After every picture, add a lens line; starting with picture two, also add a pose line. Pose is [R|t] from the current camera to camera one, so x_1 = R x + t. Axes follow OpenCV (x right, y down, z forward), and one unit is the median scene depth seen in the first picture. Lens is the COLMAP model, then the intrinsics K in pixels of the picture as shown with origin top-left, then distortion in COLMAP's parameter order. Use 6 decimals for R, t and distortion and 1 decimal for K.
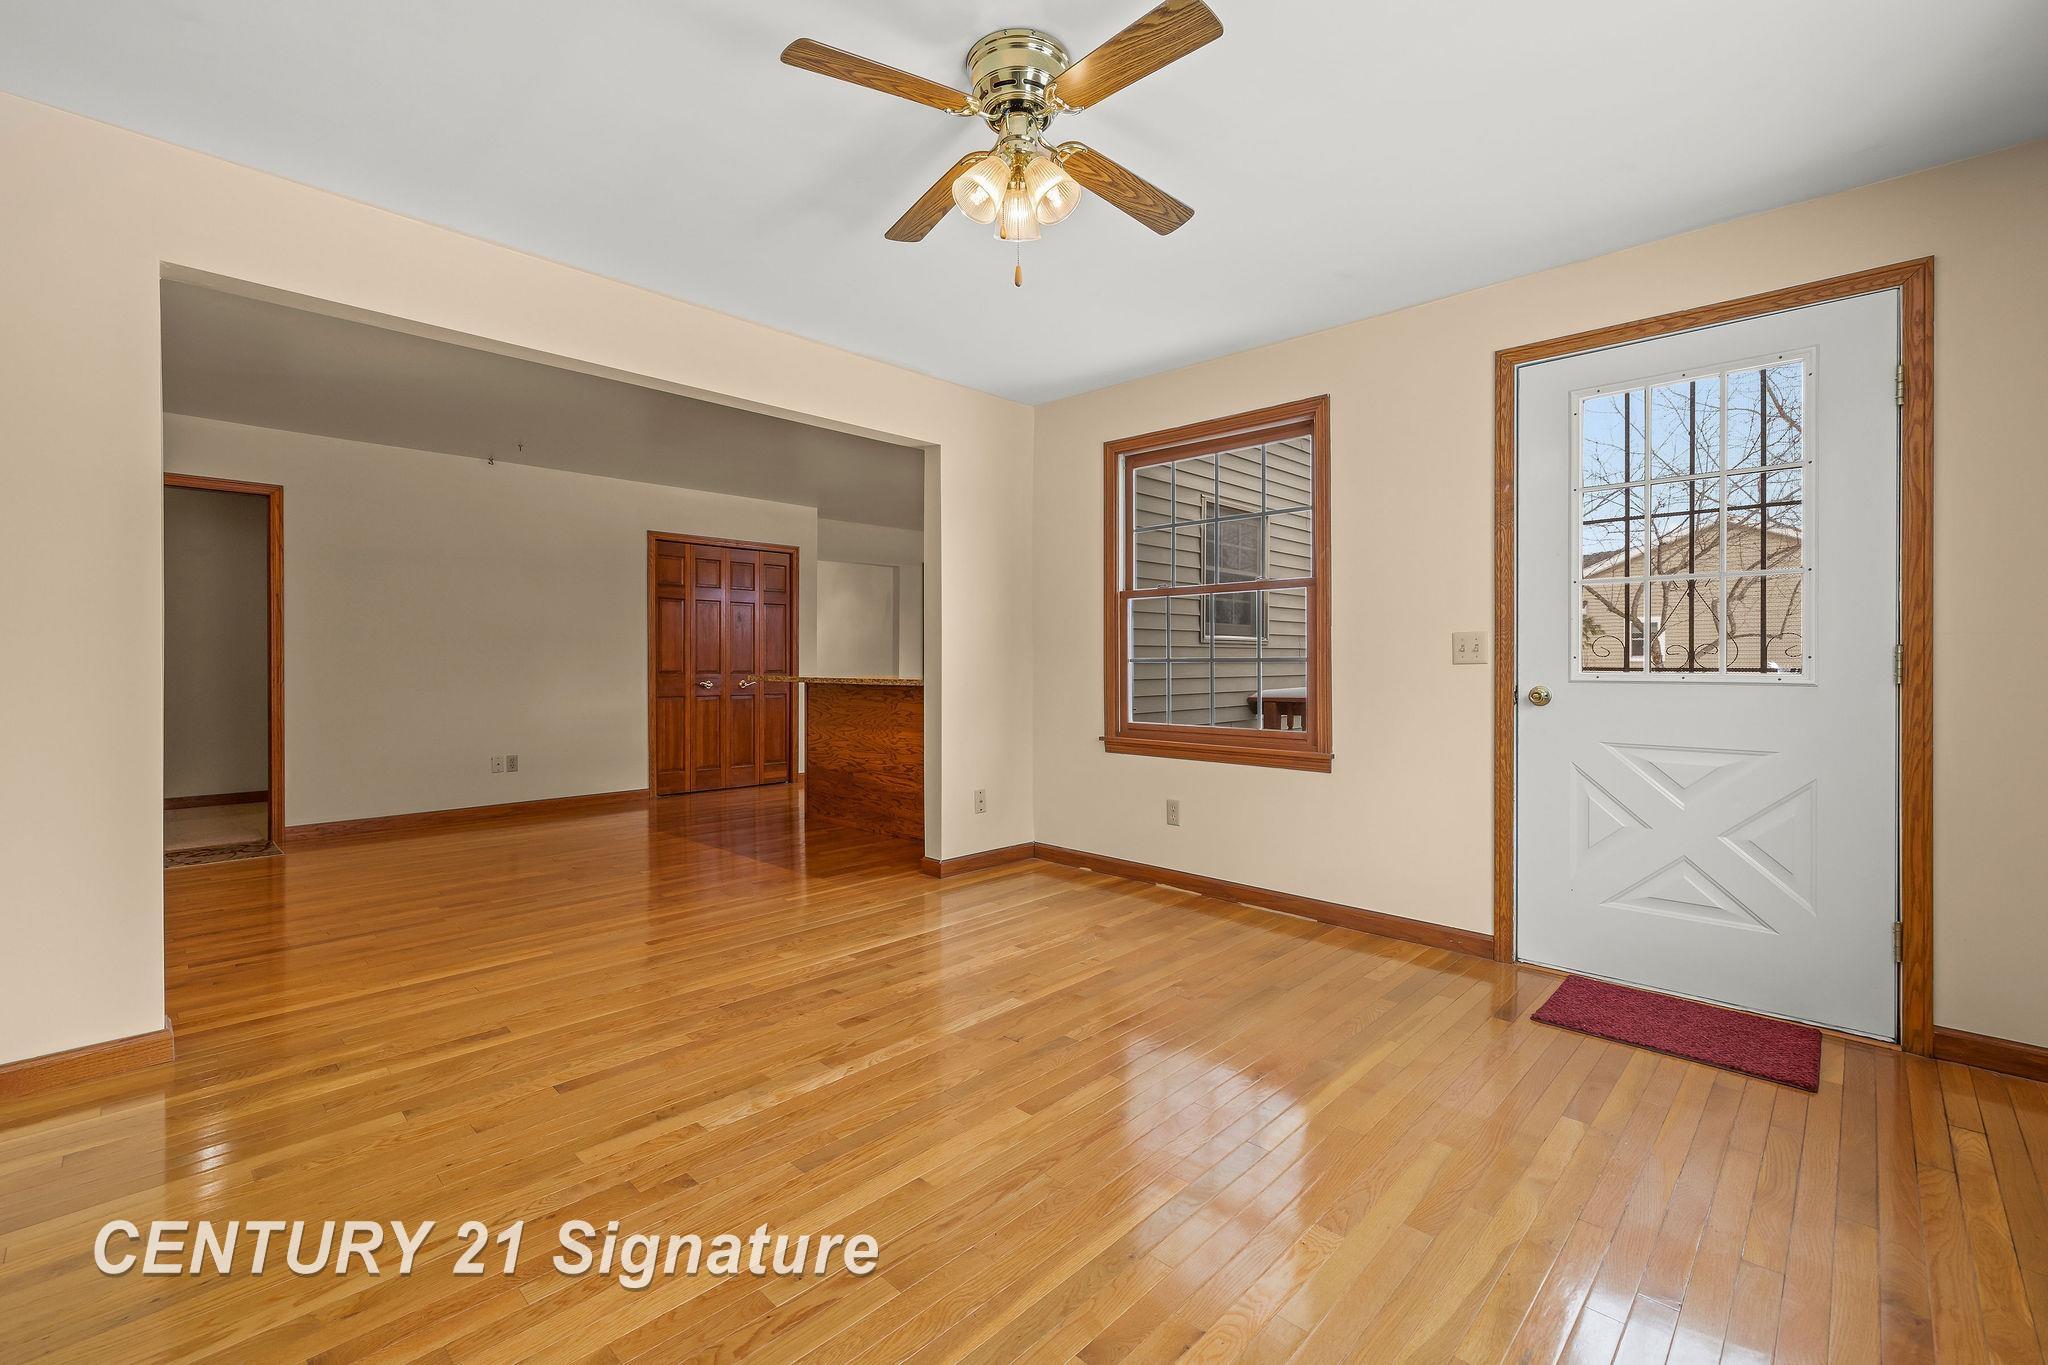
lens RADIAL K [[866.8, 0, 980.6], [0, 866.8, 663.3], [0, 0, 1]] dist [0.000901, 0.000036]
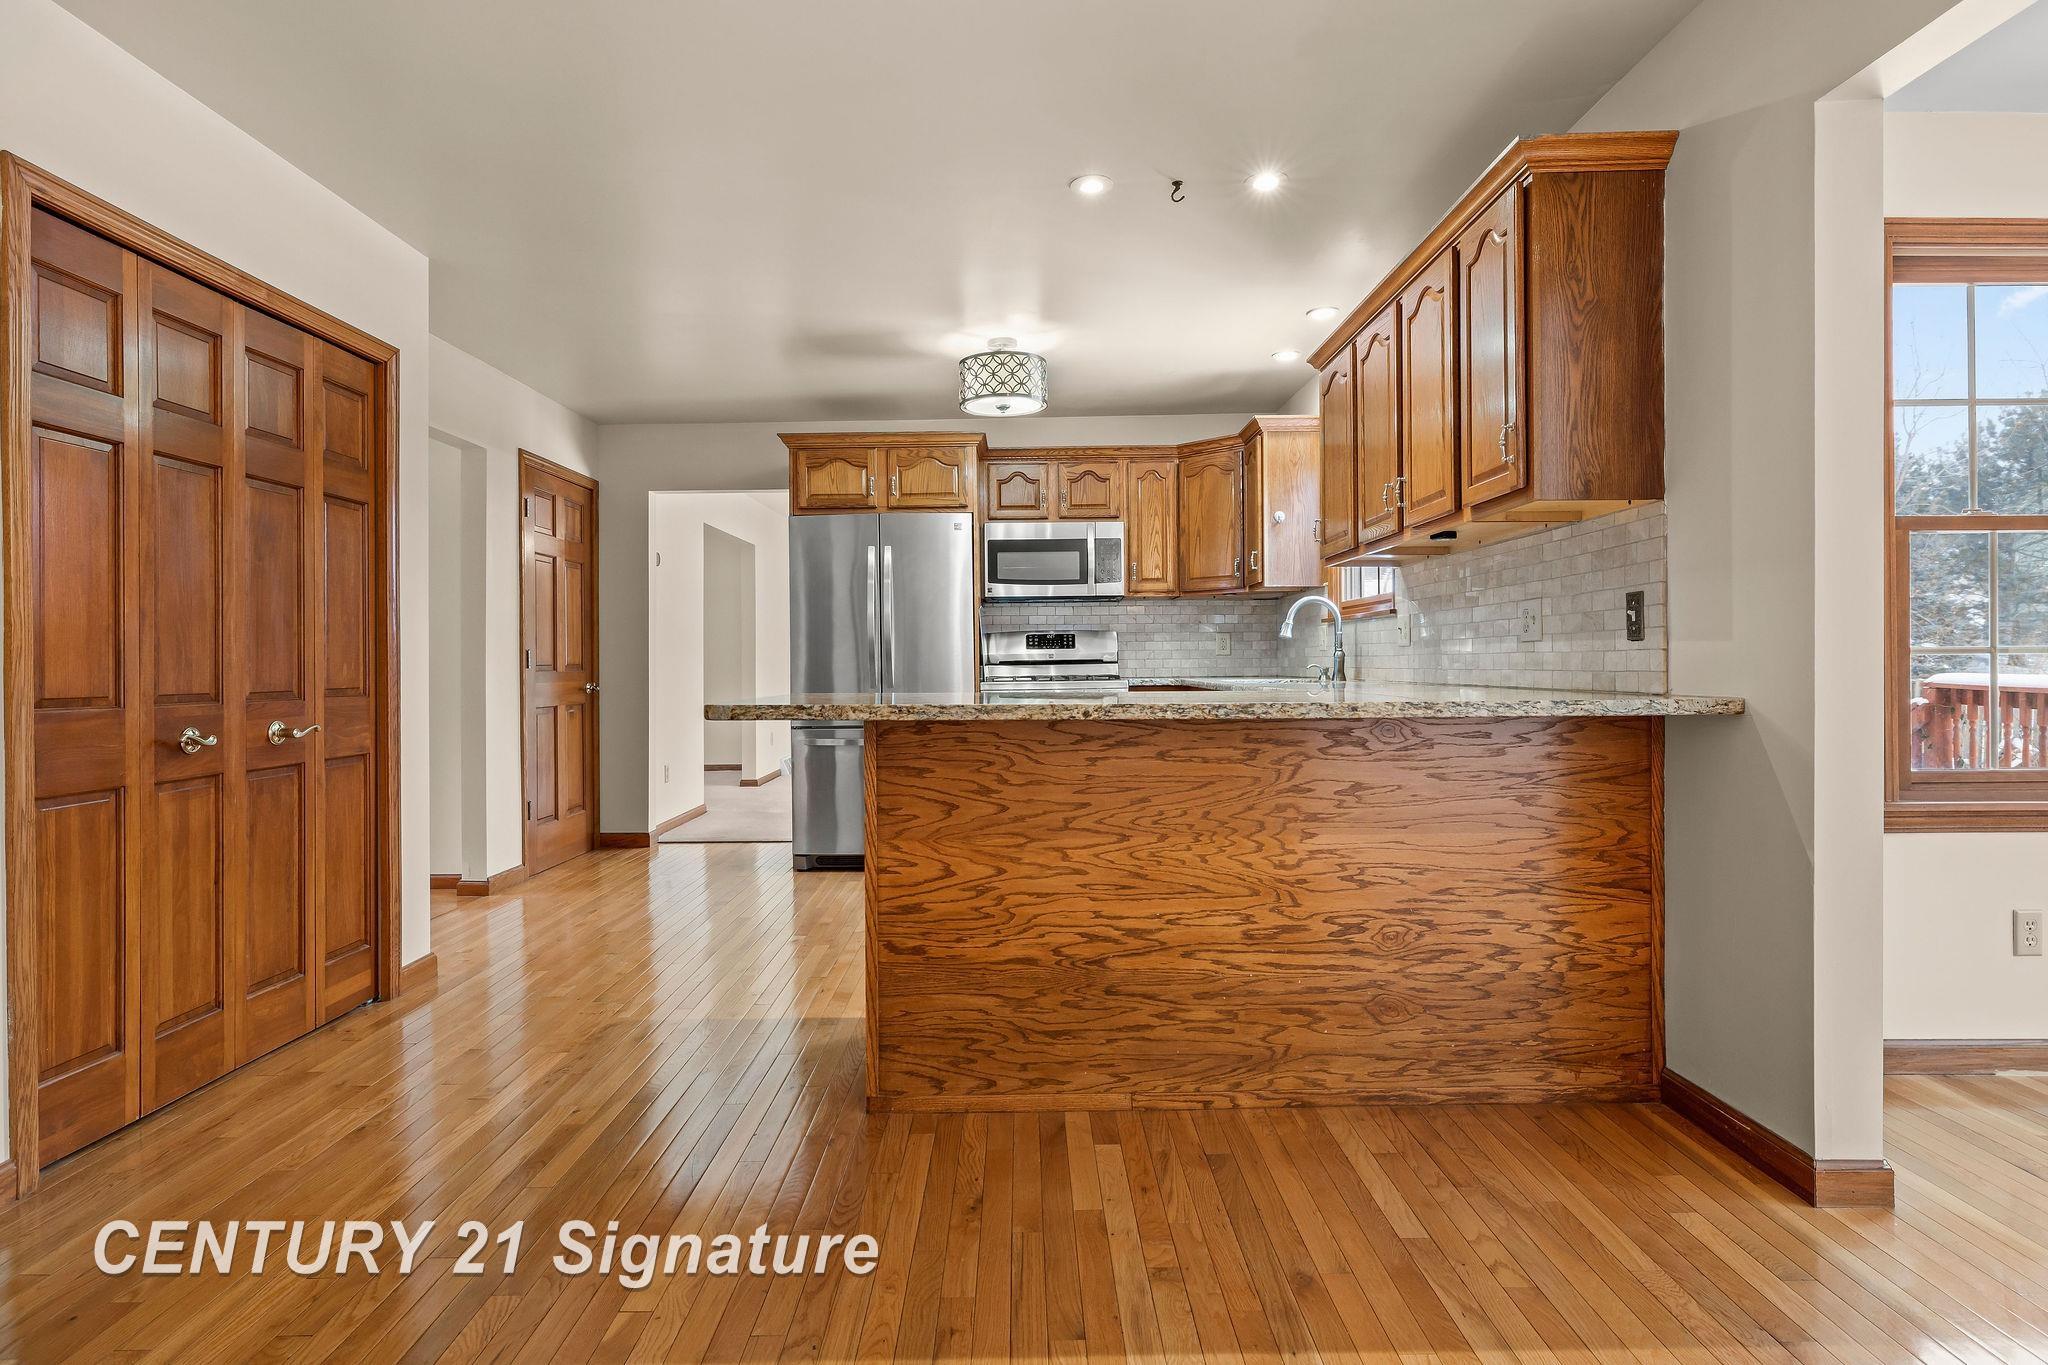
lens RADIAL K [[1098.6, 0, 975.6], [0, 1098.6, 661.4], [0, 0, 1]] dist [0.005283, -0.003212]
pose [[0.697563, -0.003330, 0.716516, -0.549881], [0.007073, 0.999972, -0.002238, 0.000754], [-0.716489, 0.006629, 0.697567, 0.755135]]
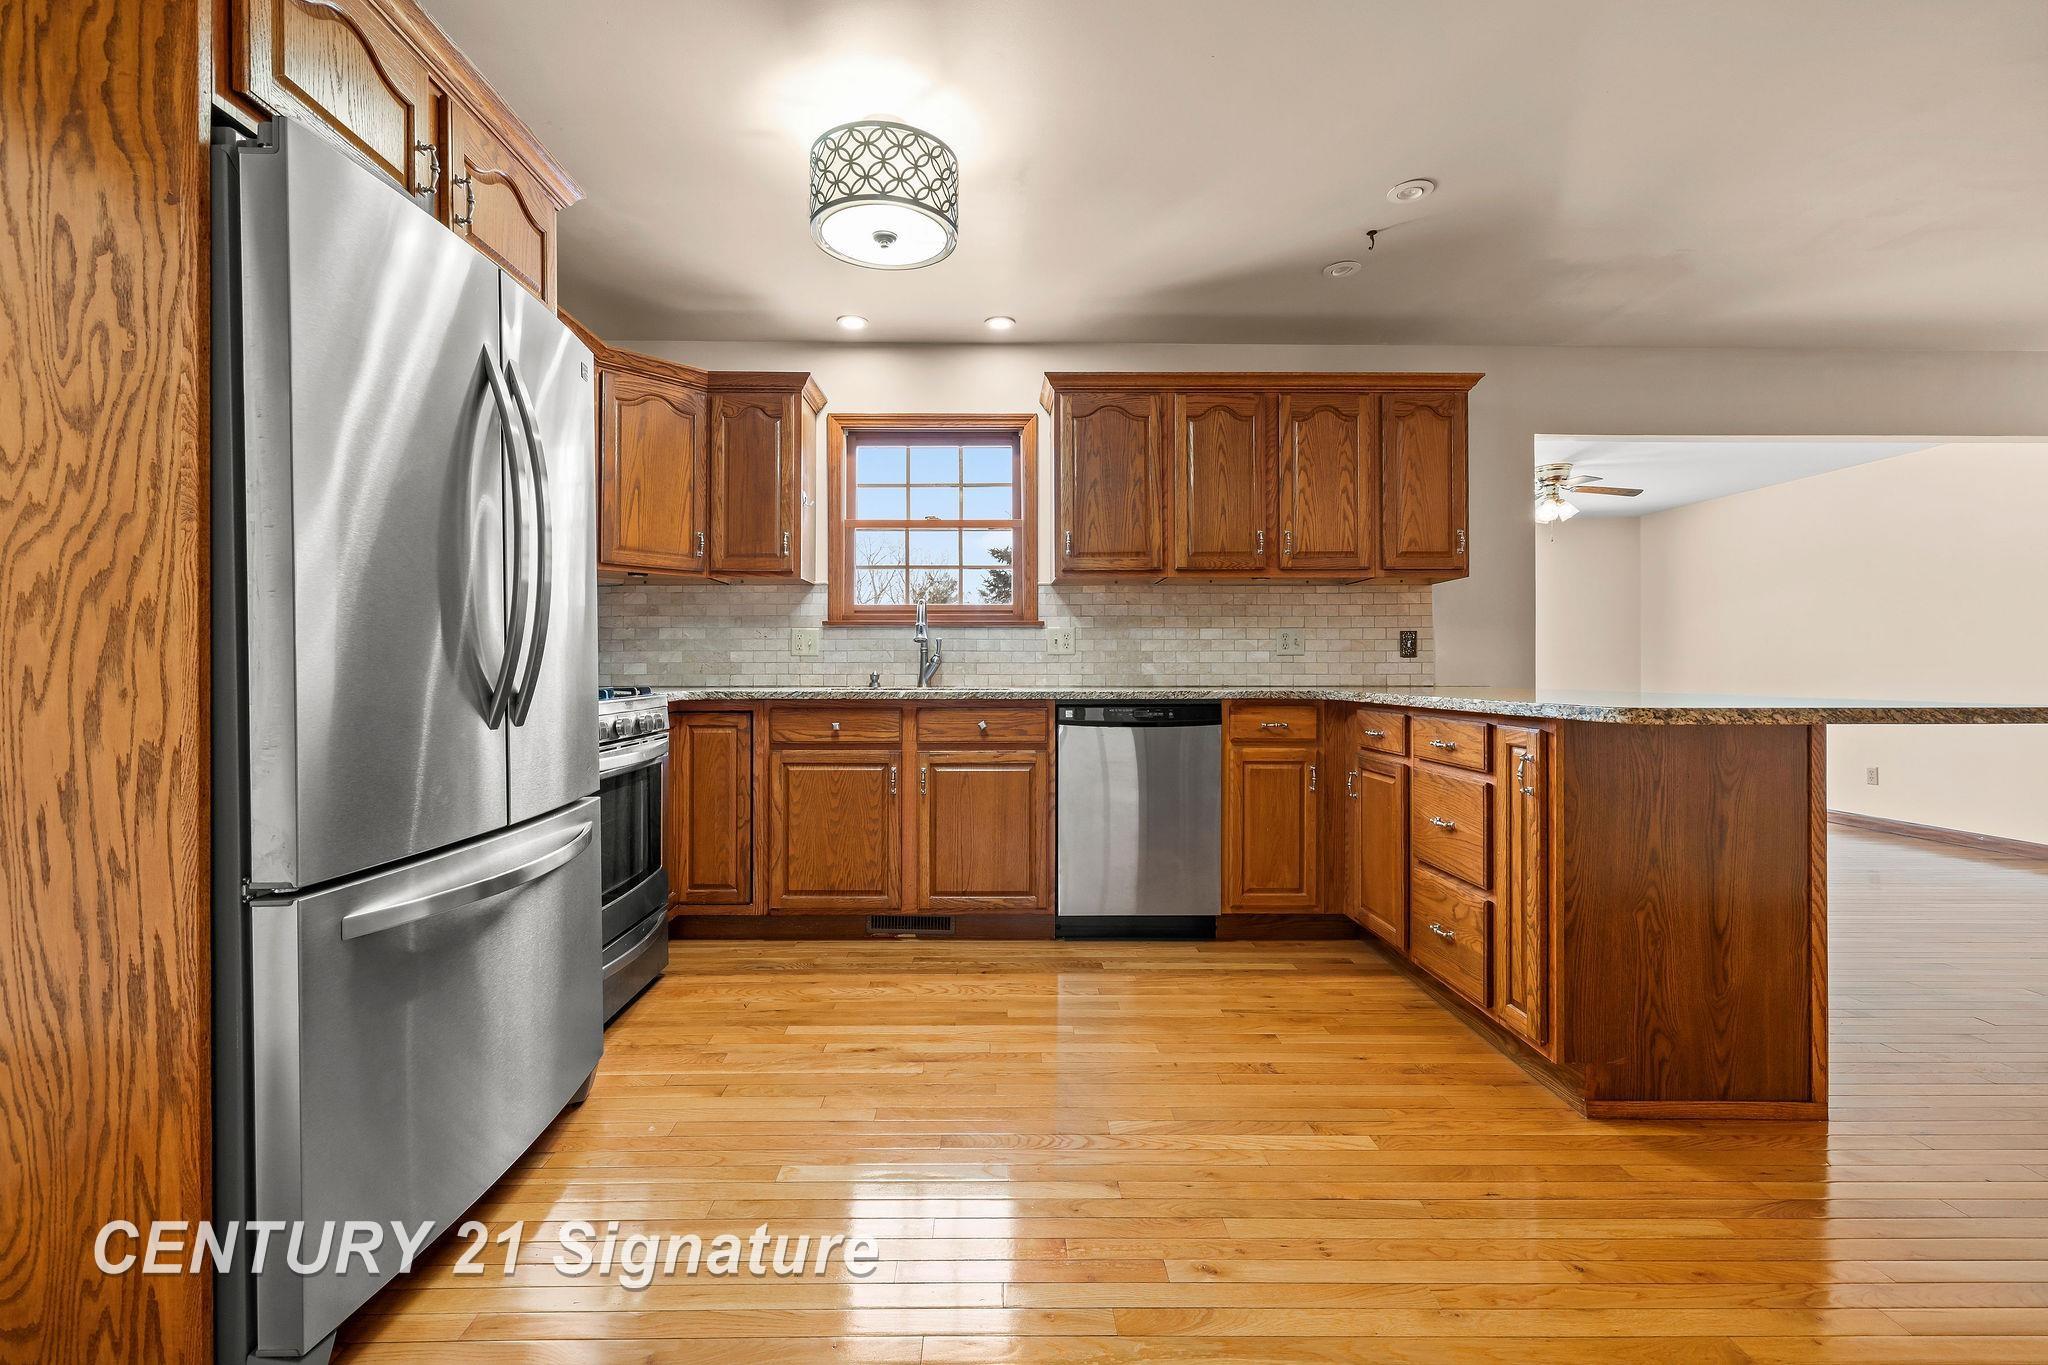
lens RADIAL K [[866.8, 0, 1032.6], [0, 866.8, 667.9], [0, 0, 1]] dist [0.000901, 0.000036]
pose [[-0.745261, 0.001017, 0.666772, -0.203606], [0.000139, 0.999999, -0.001370, 0.002219], [-0.666772, -0.000928, -0.745261, 1.687480]]
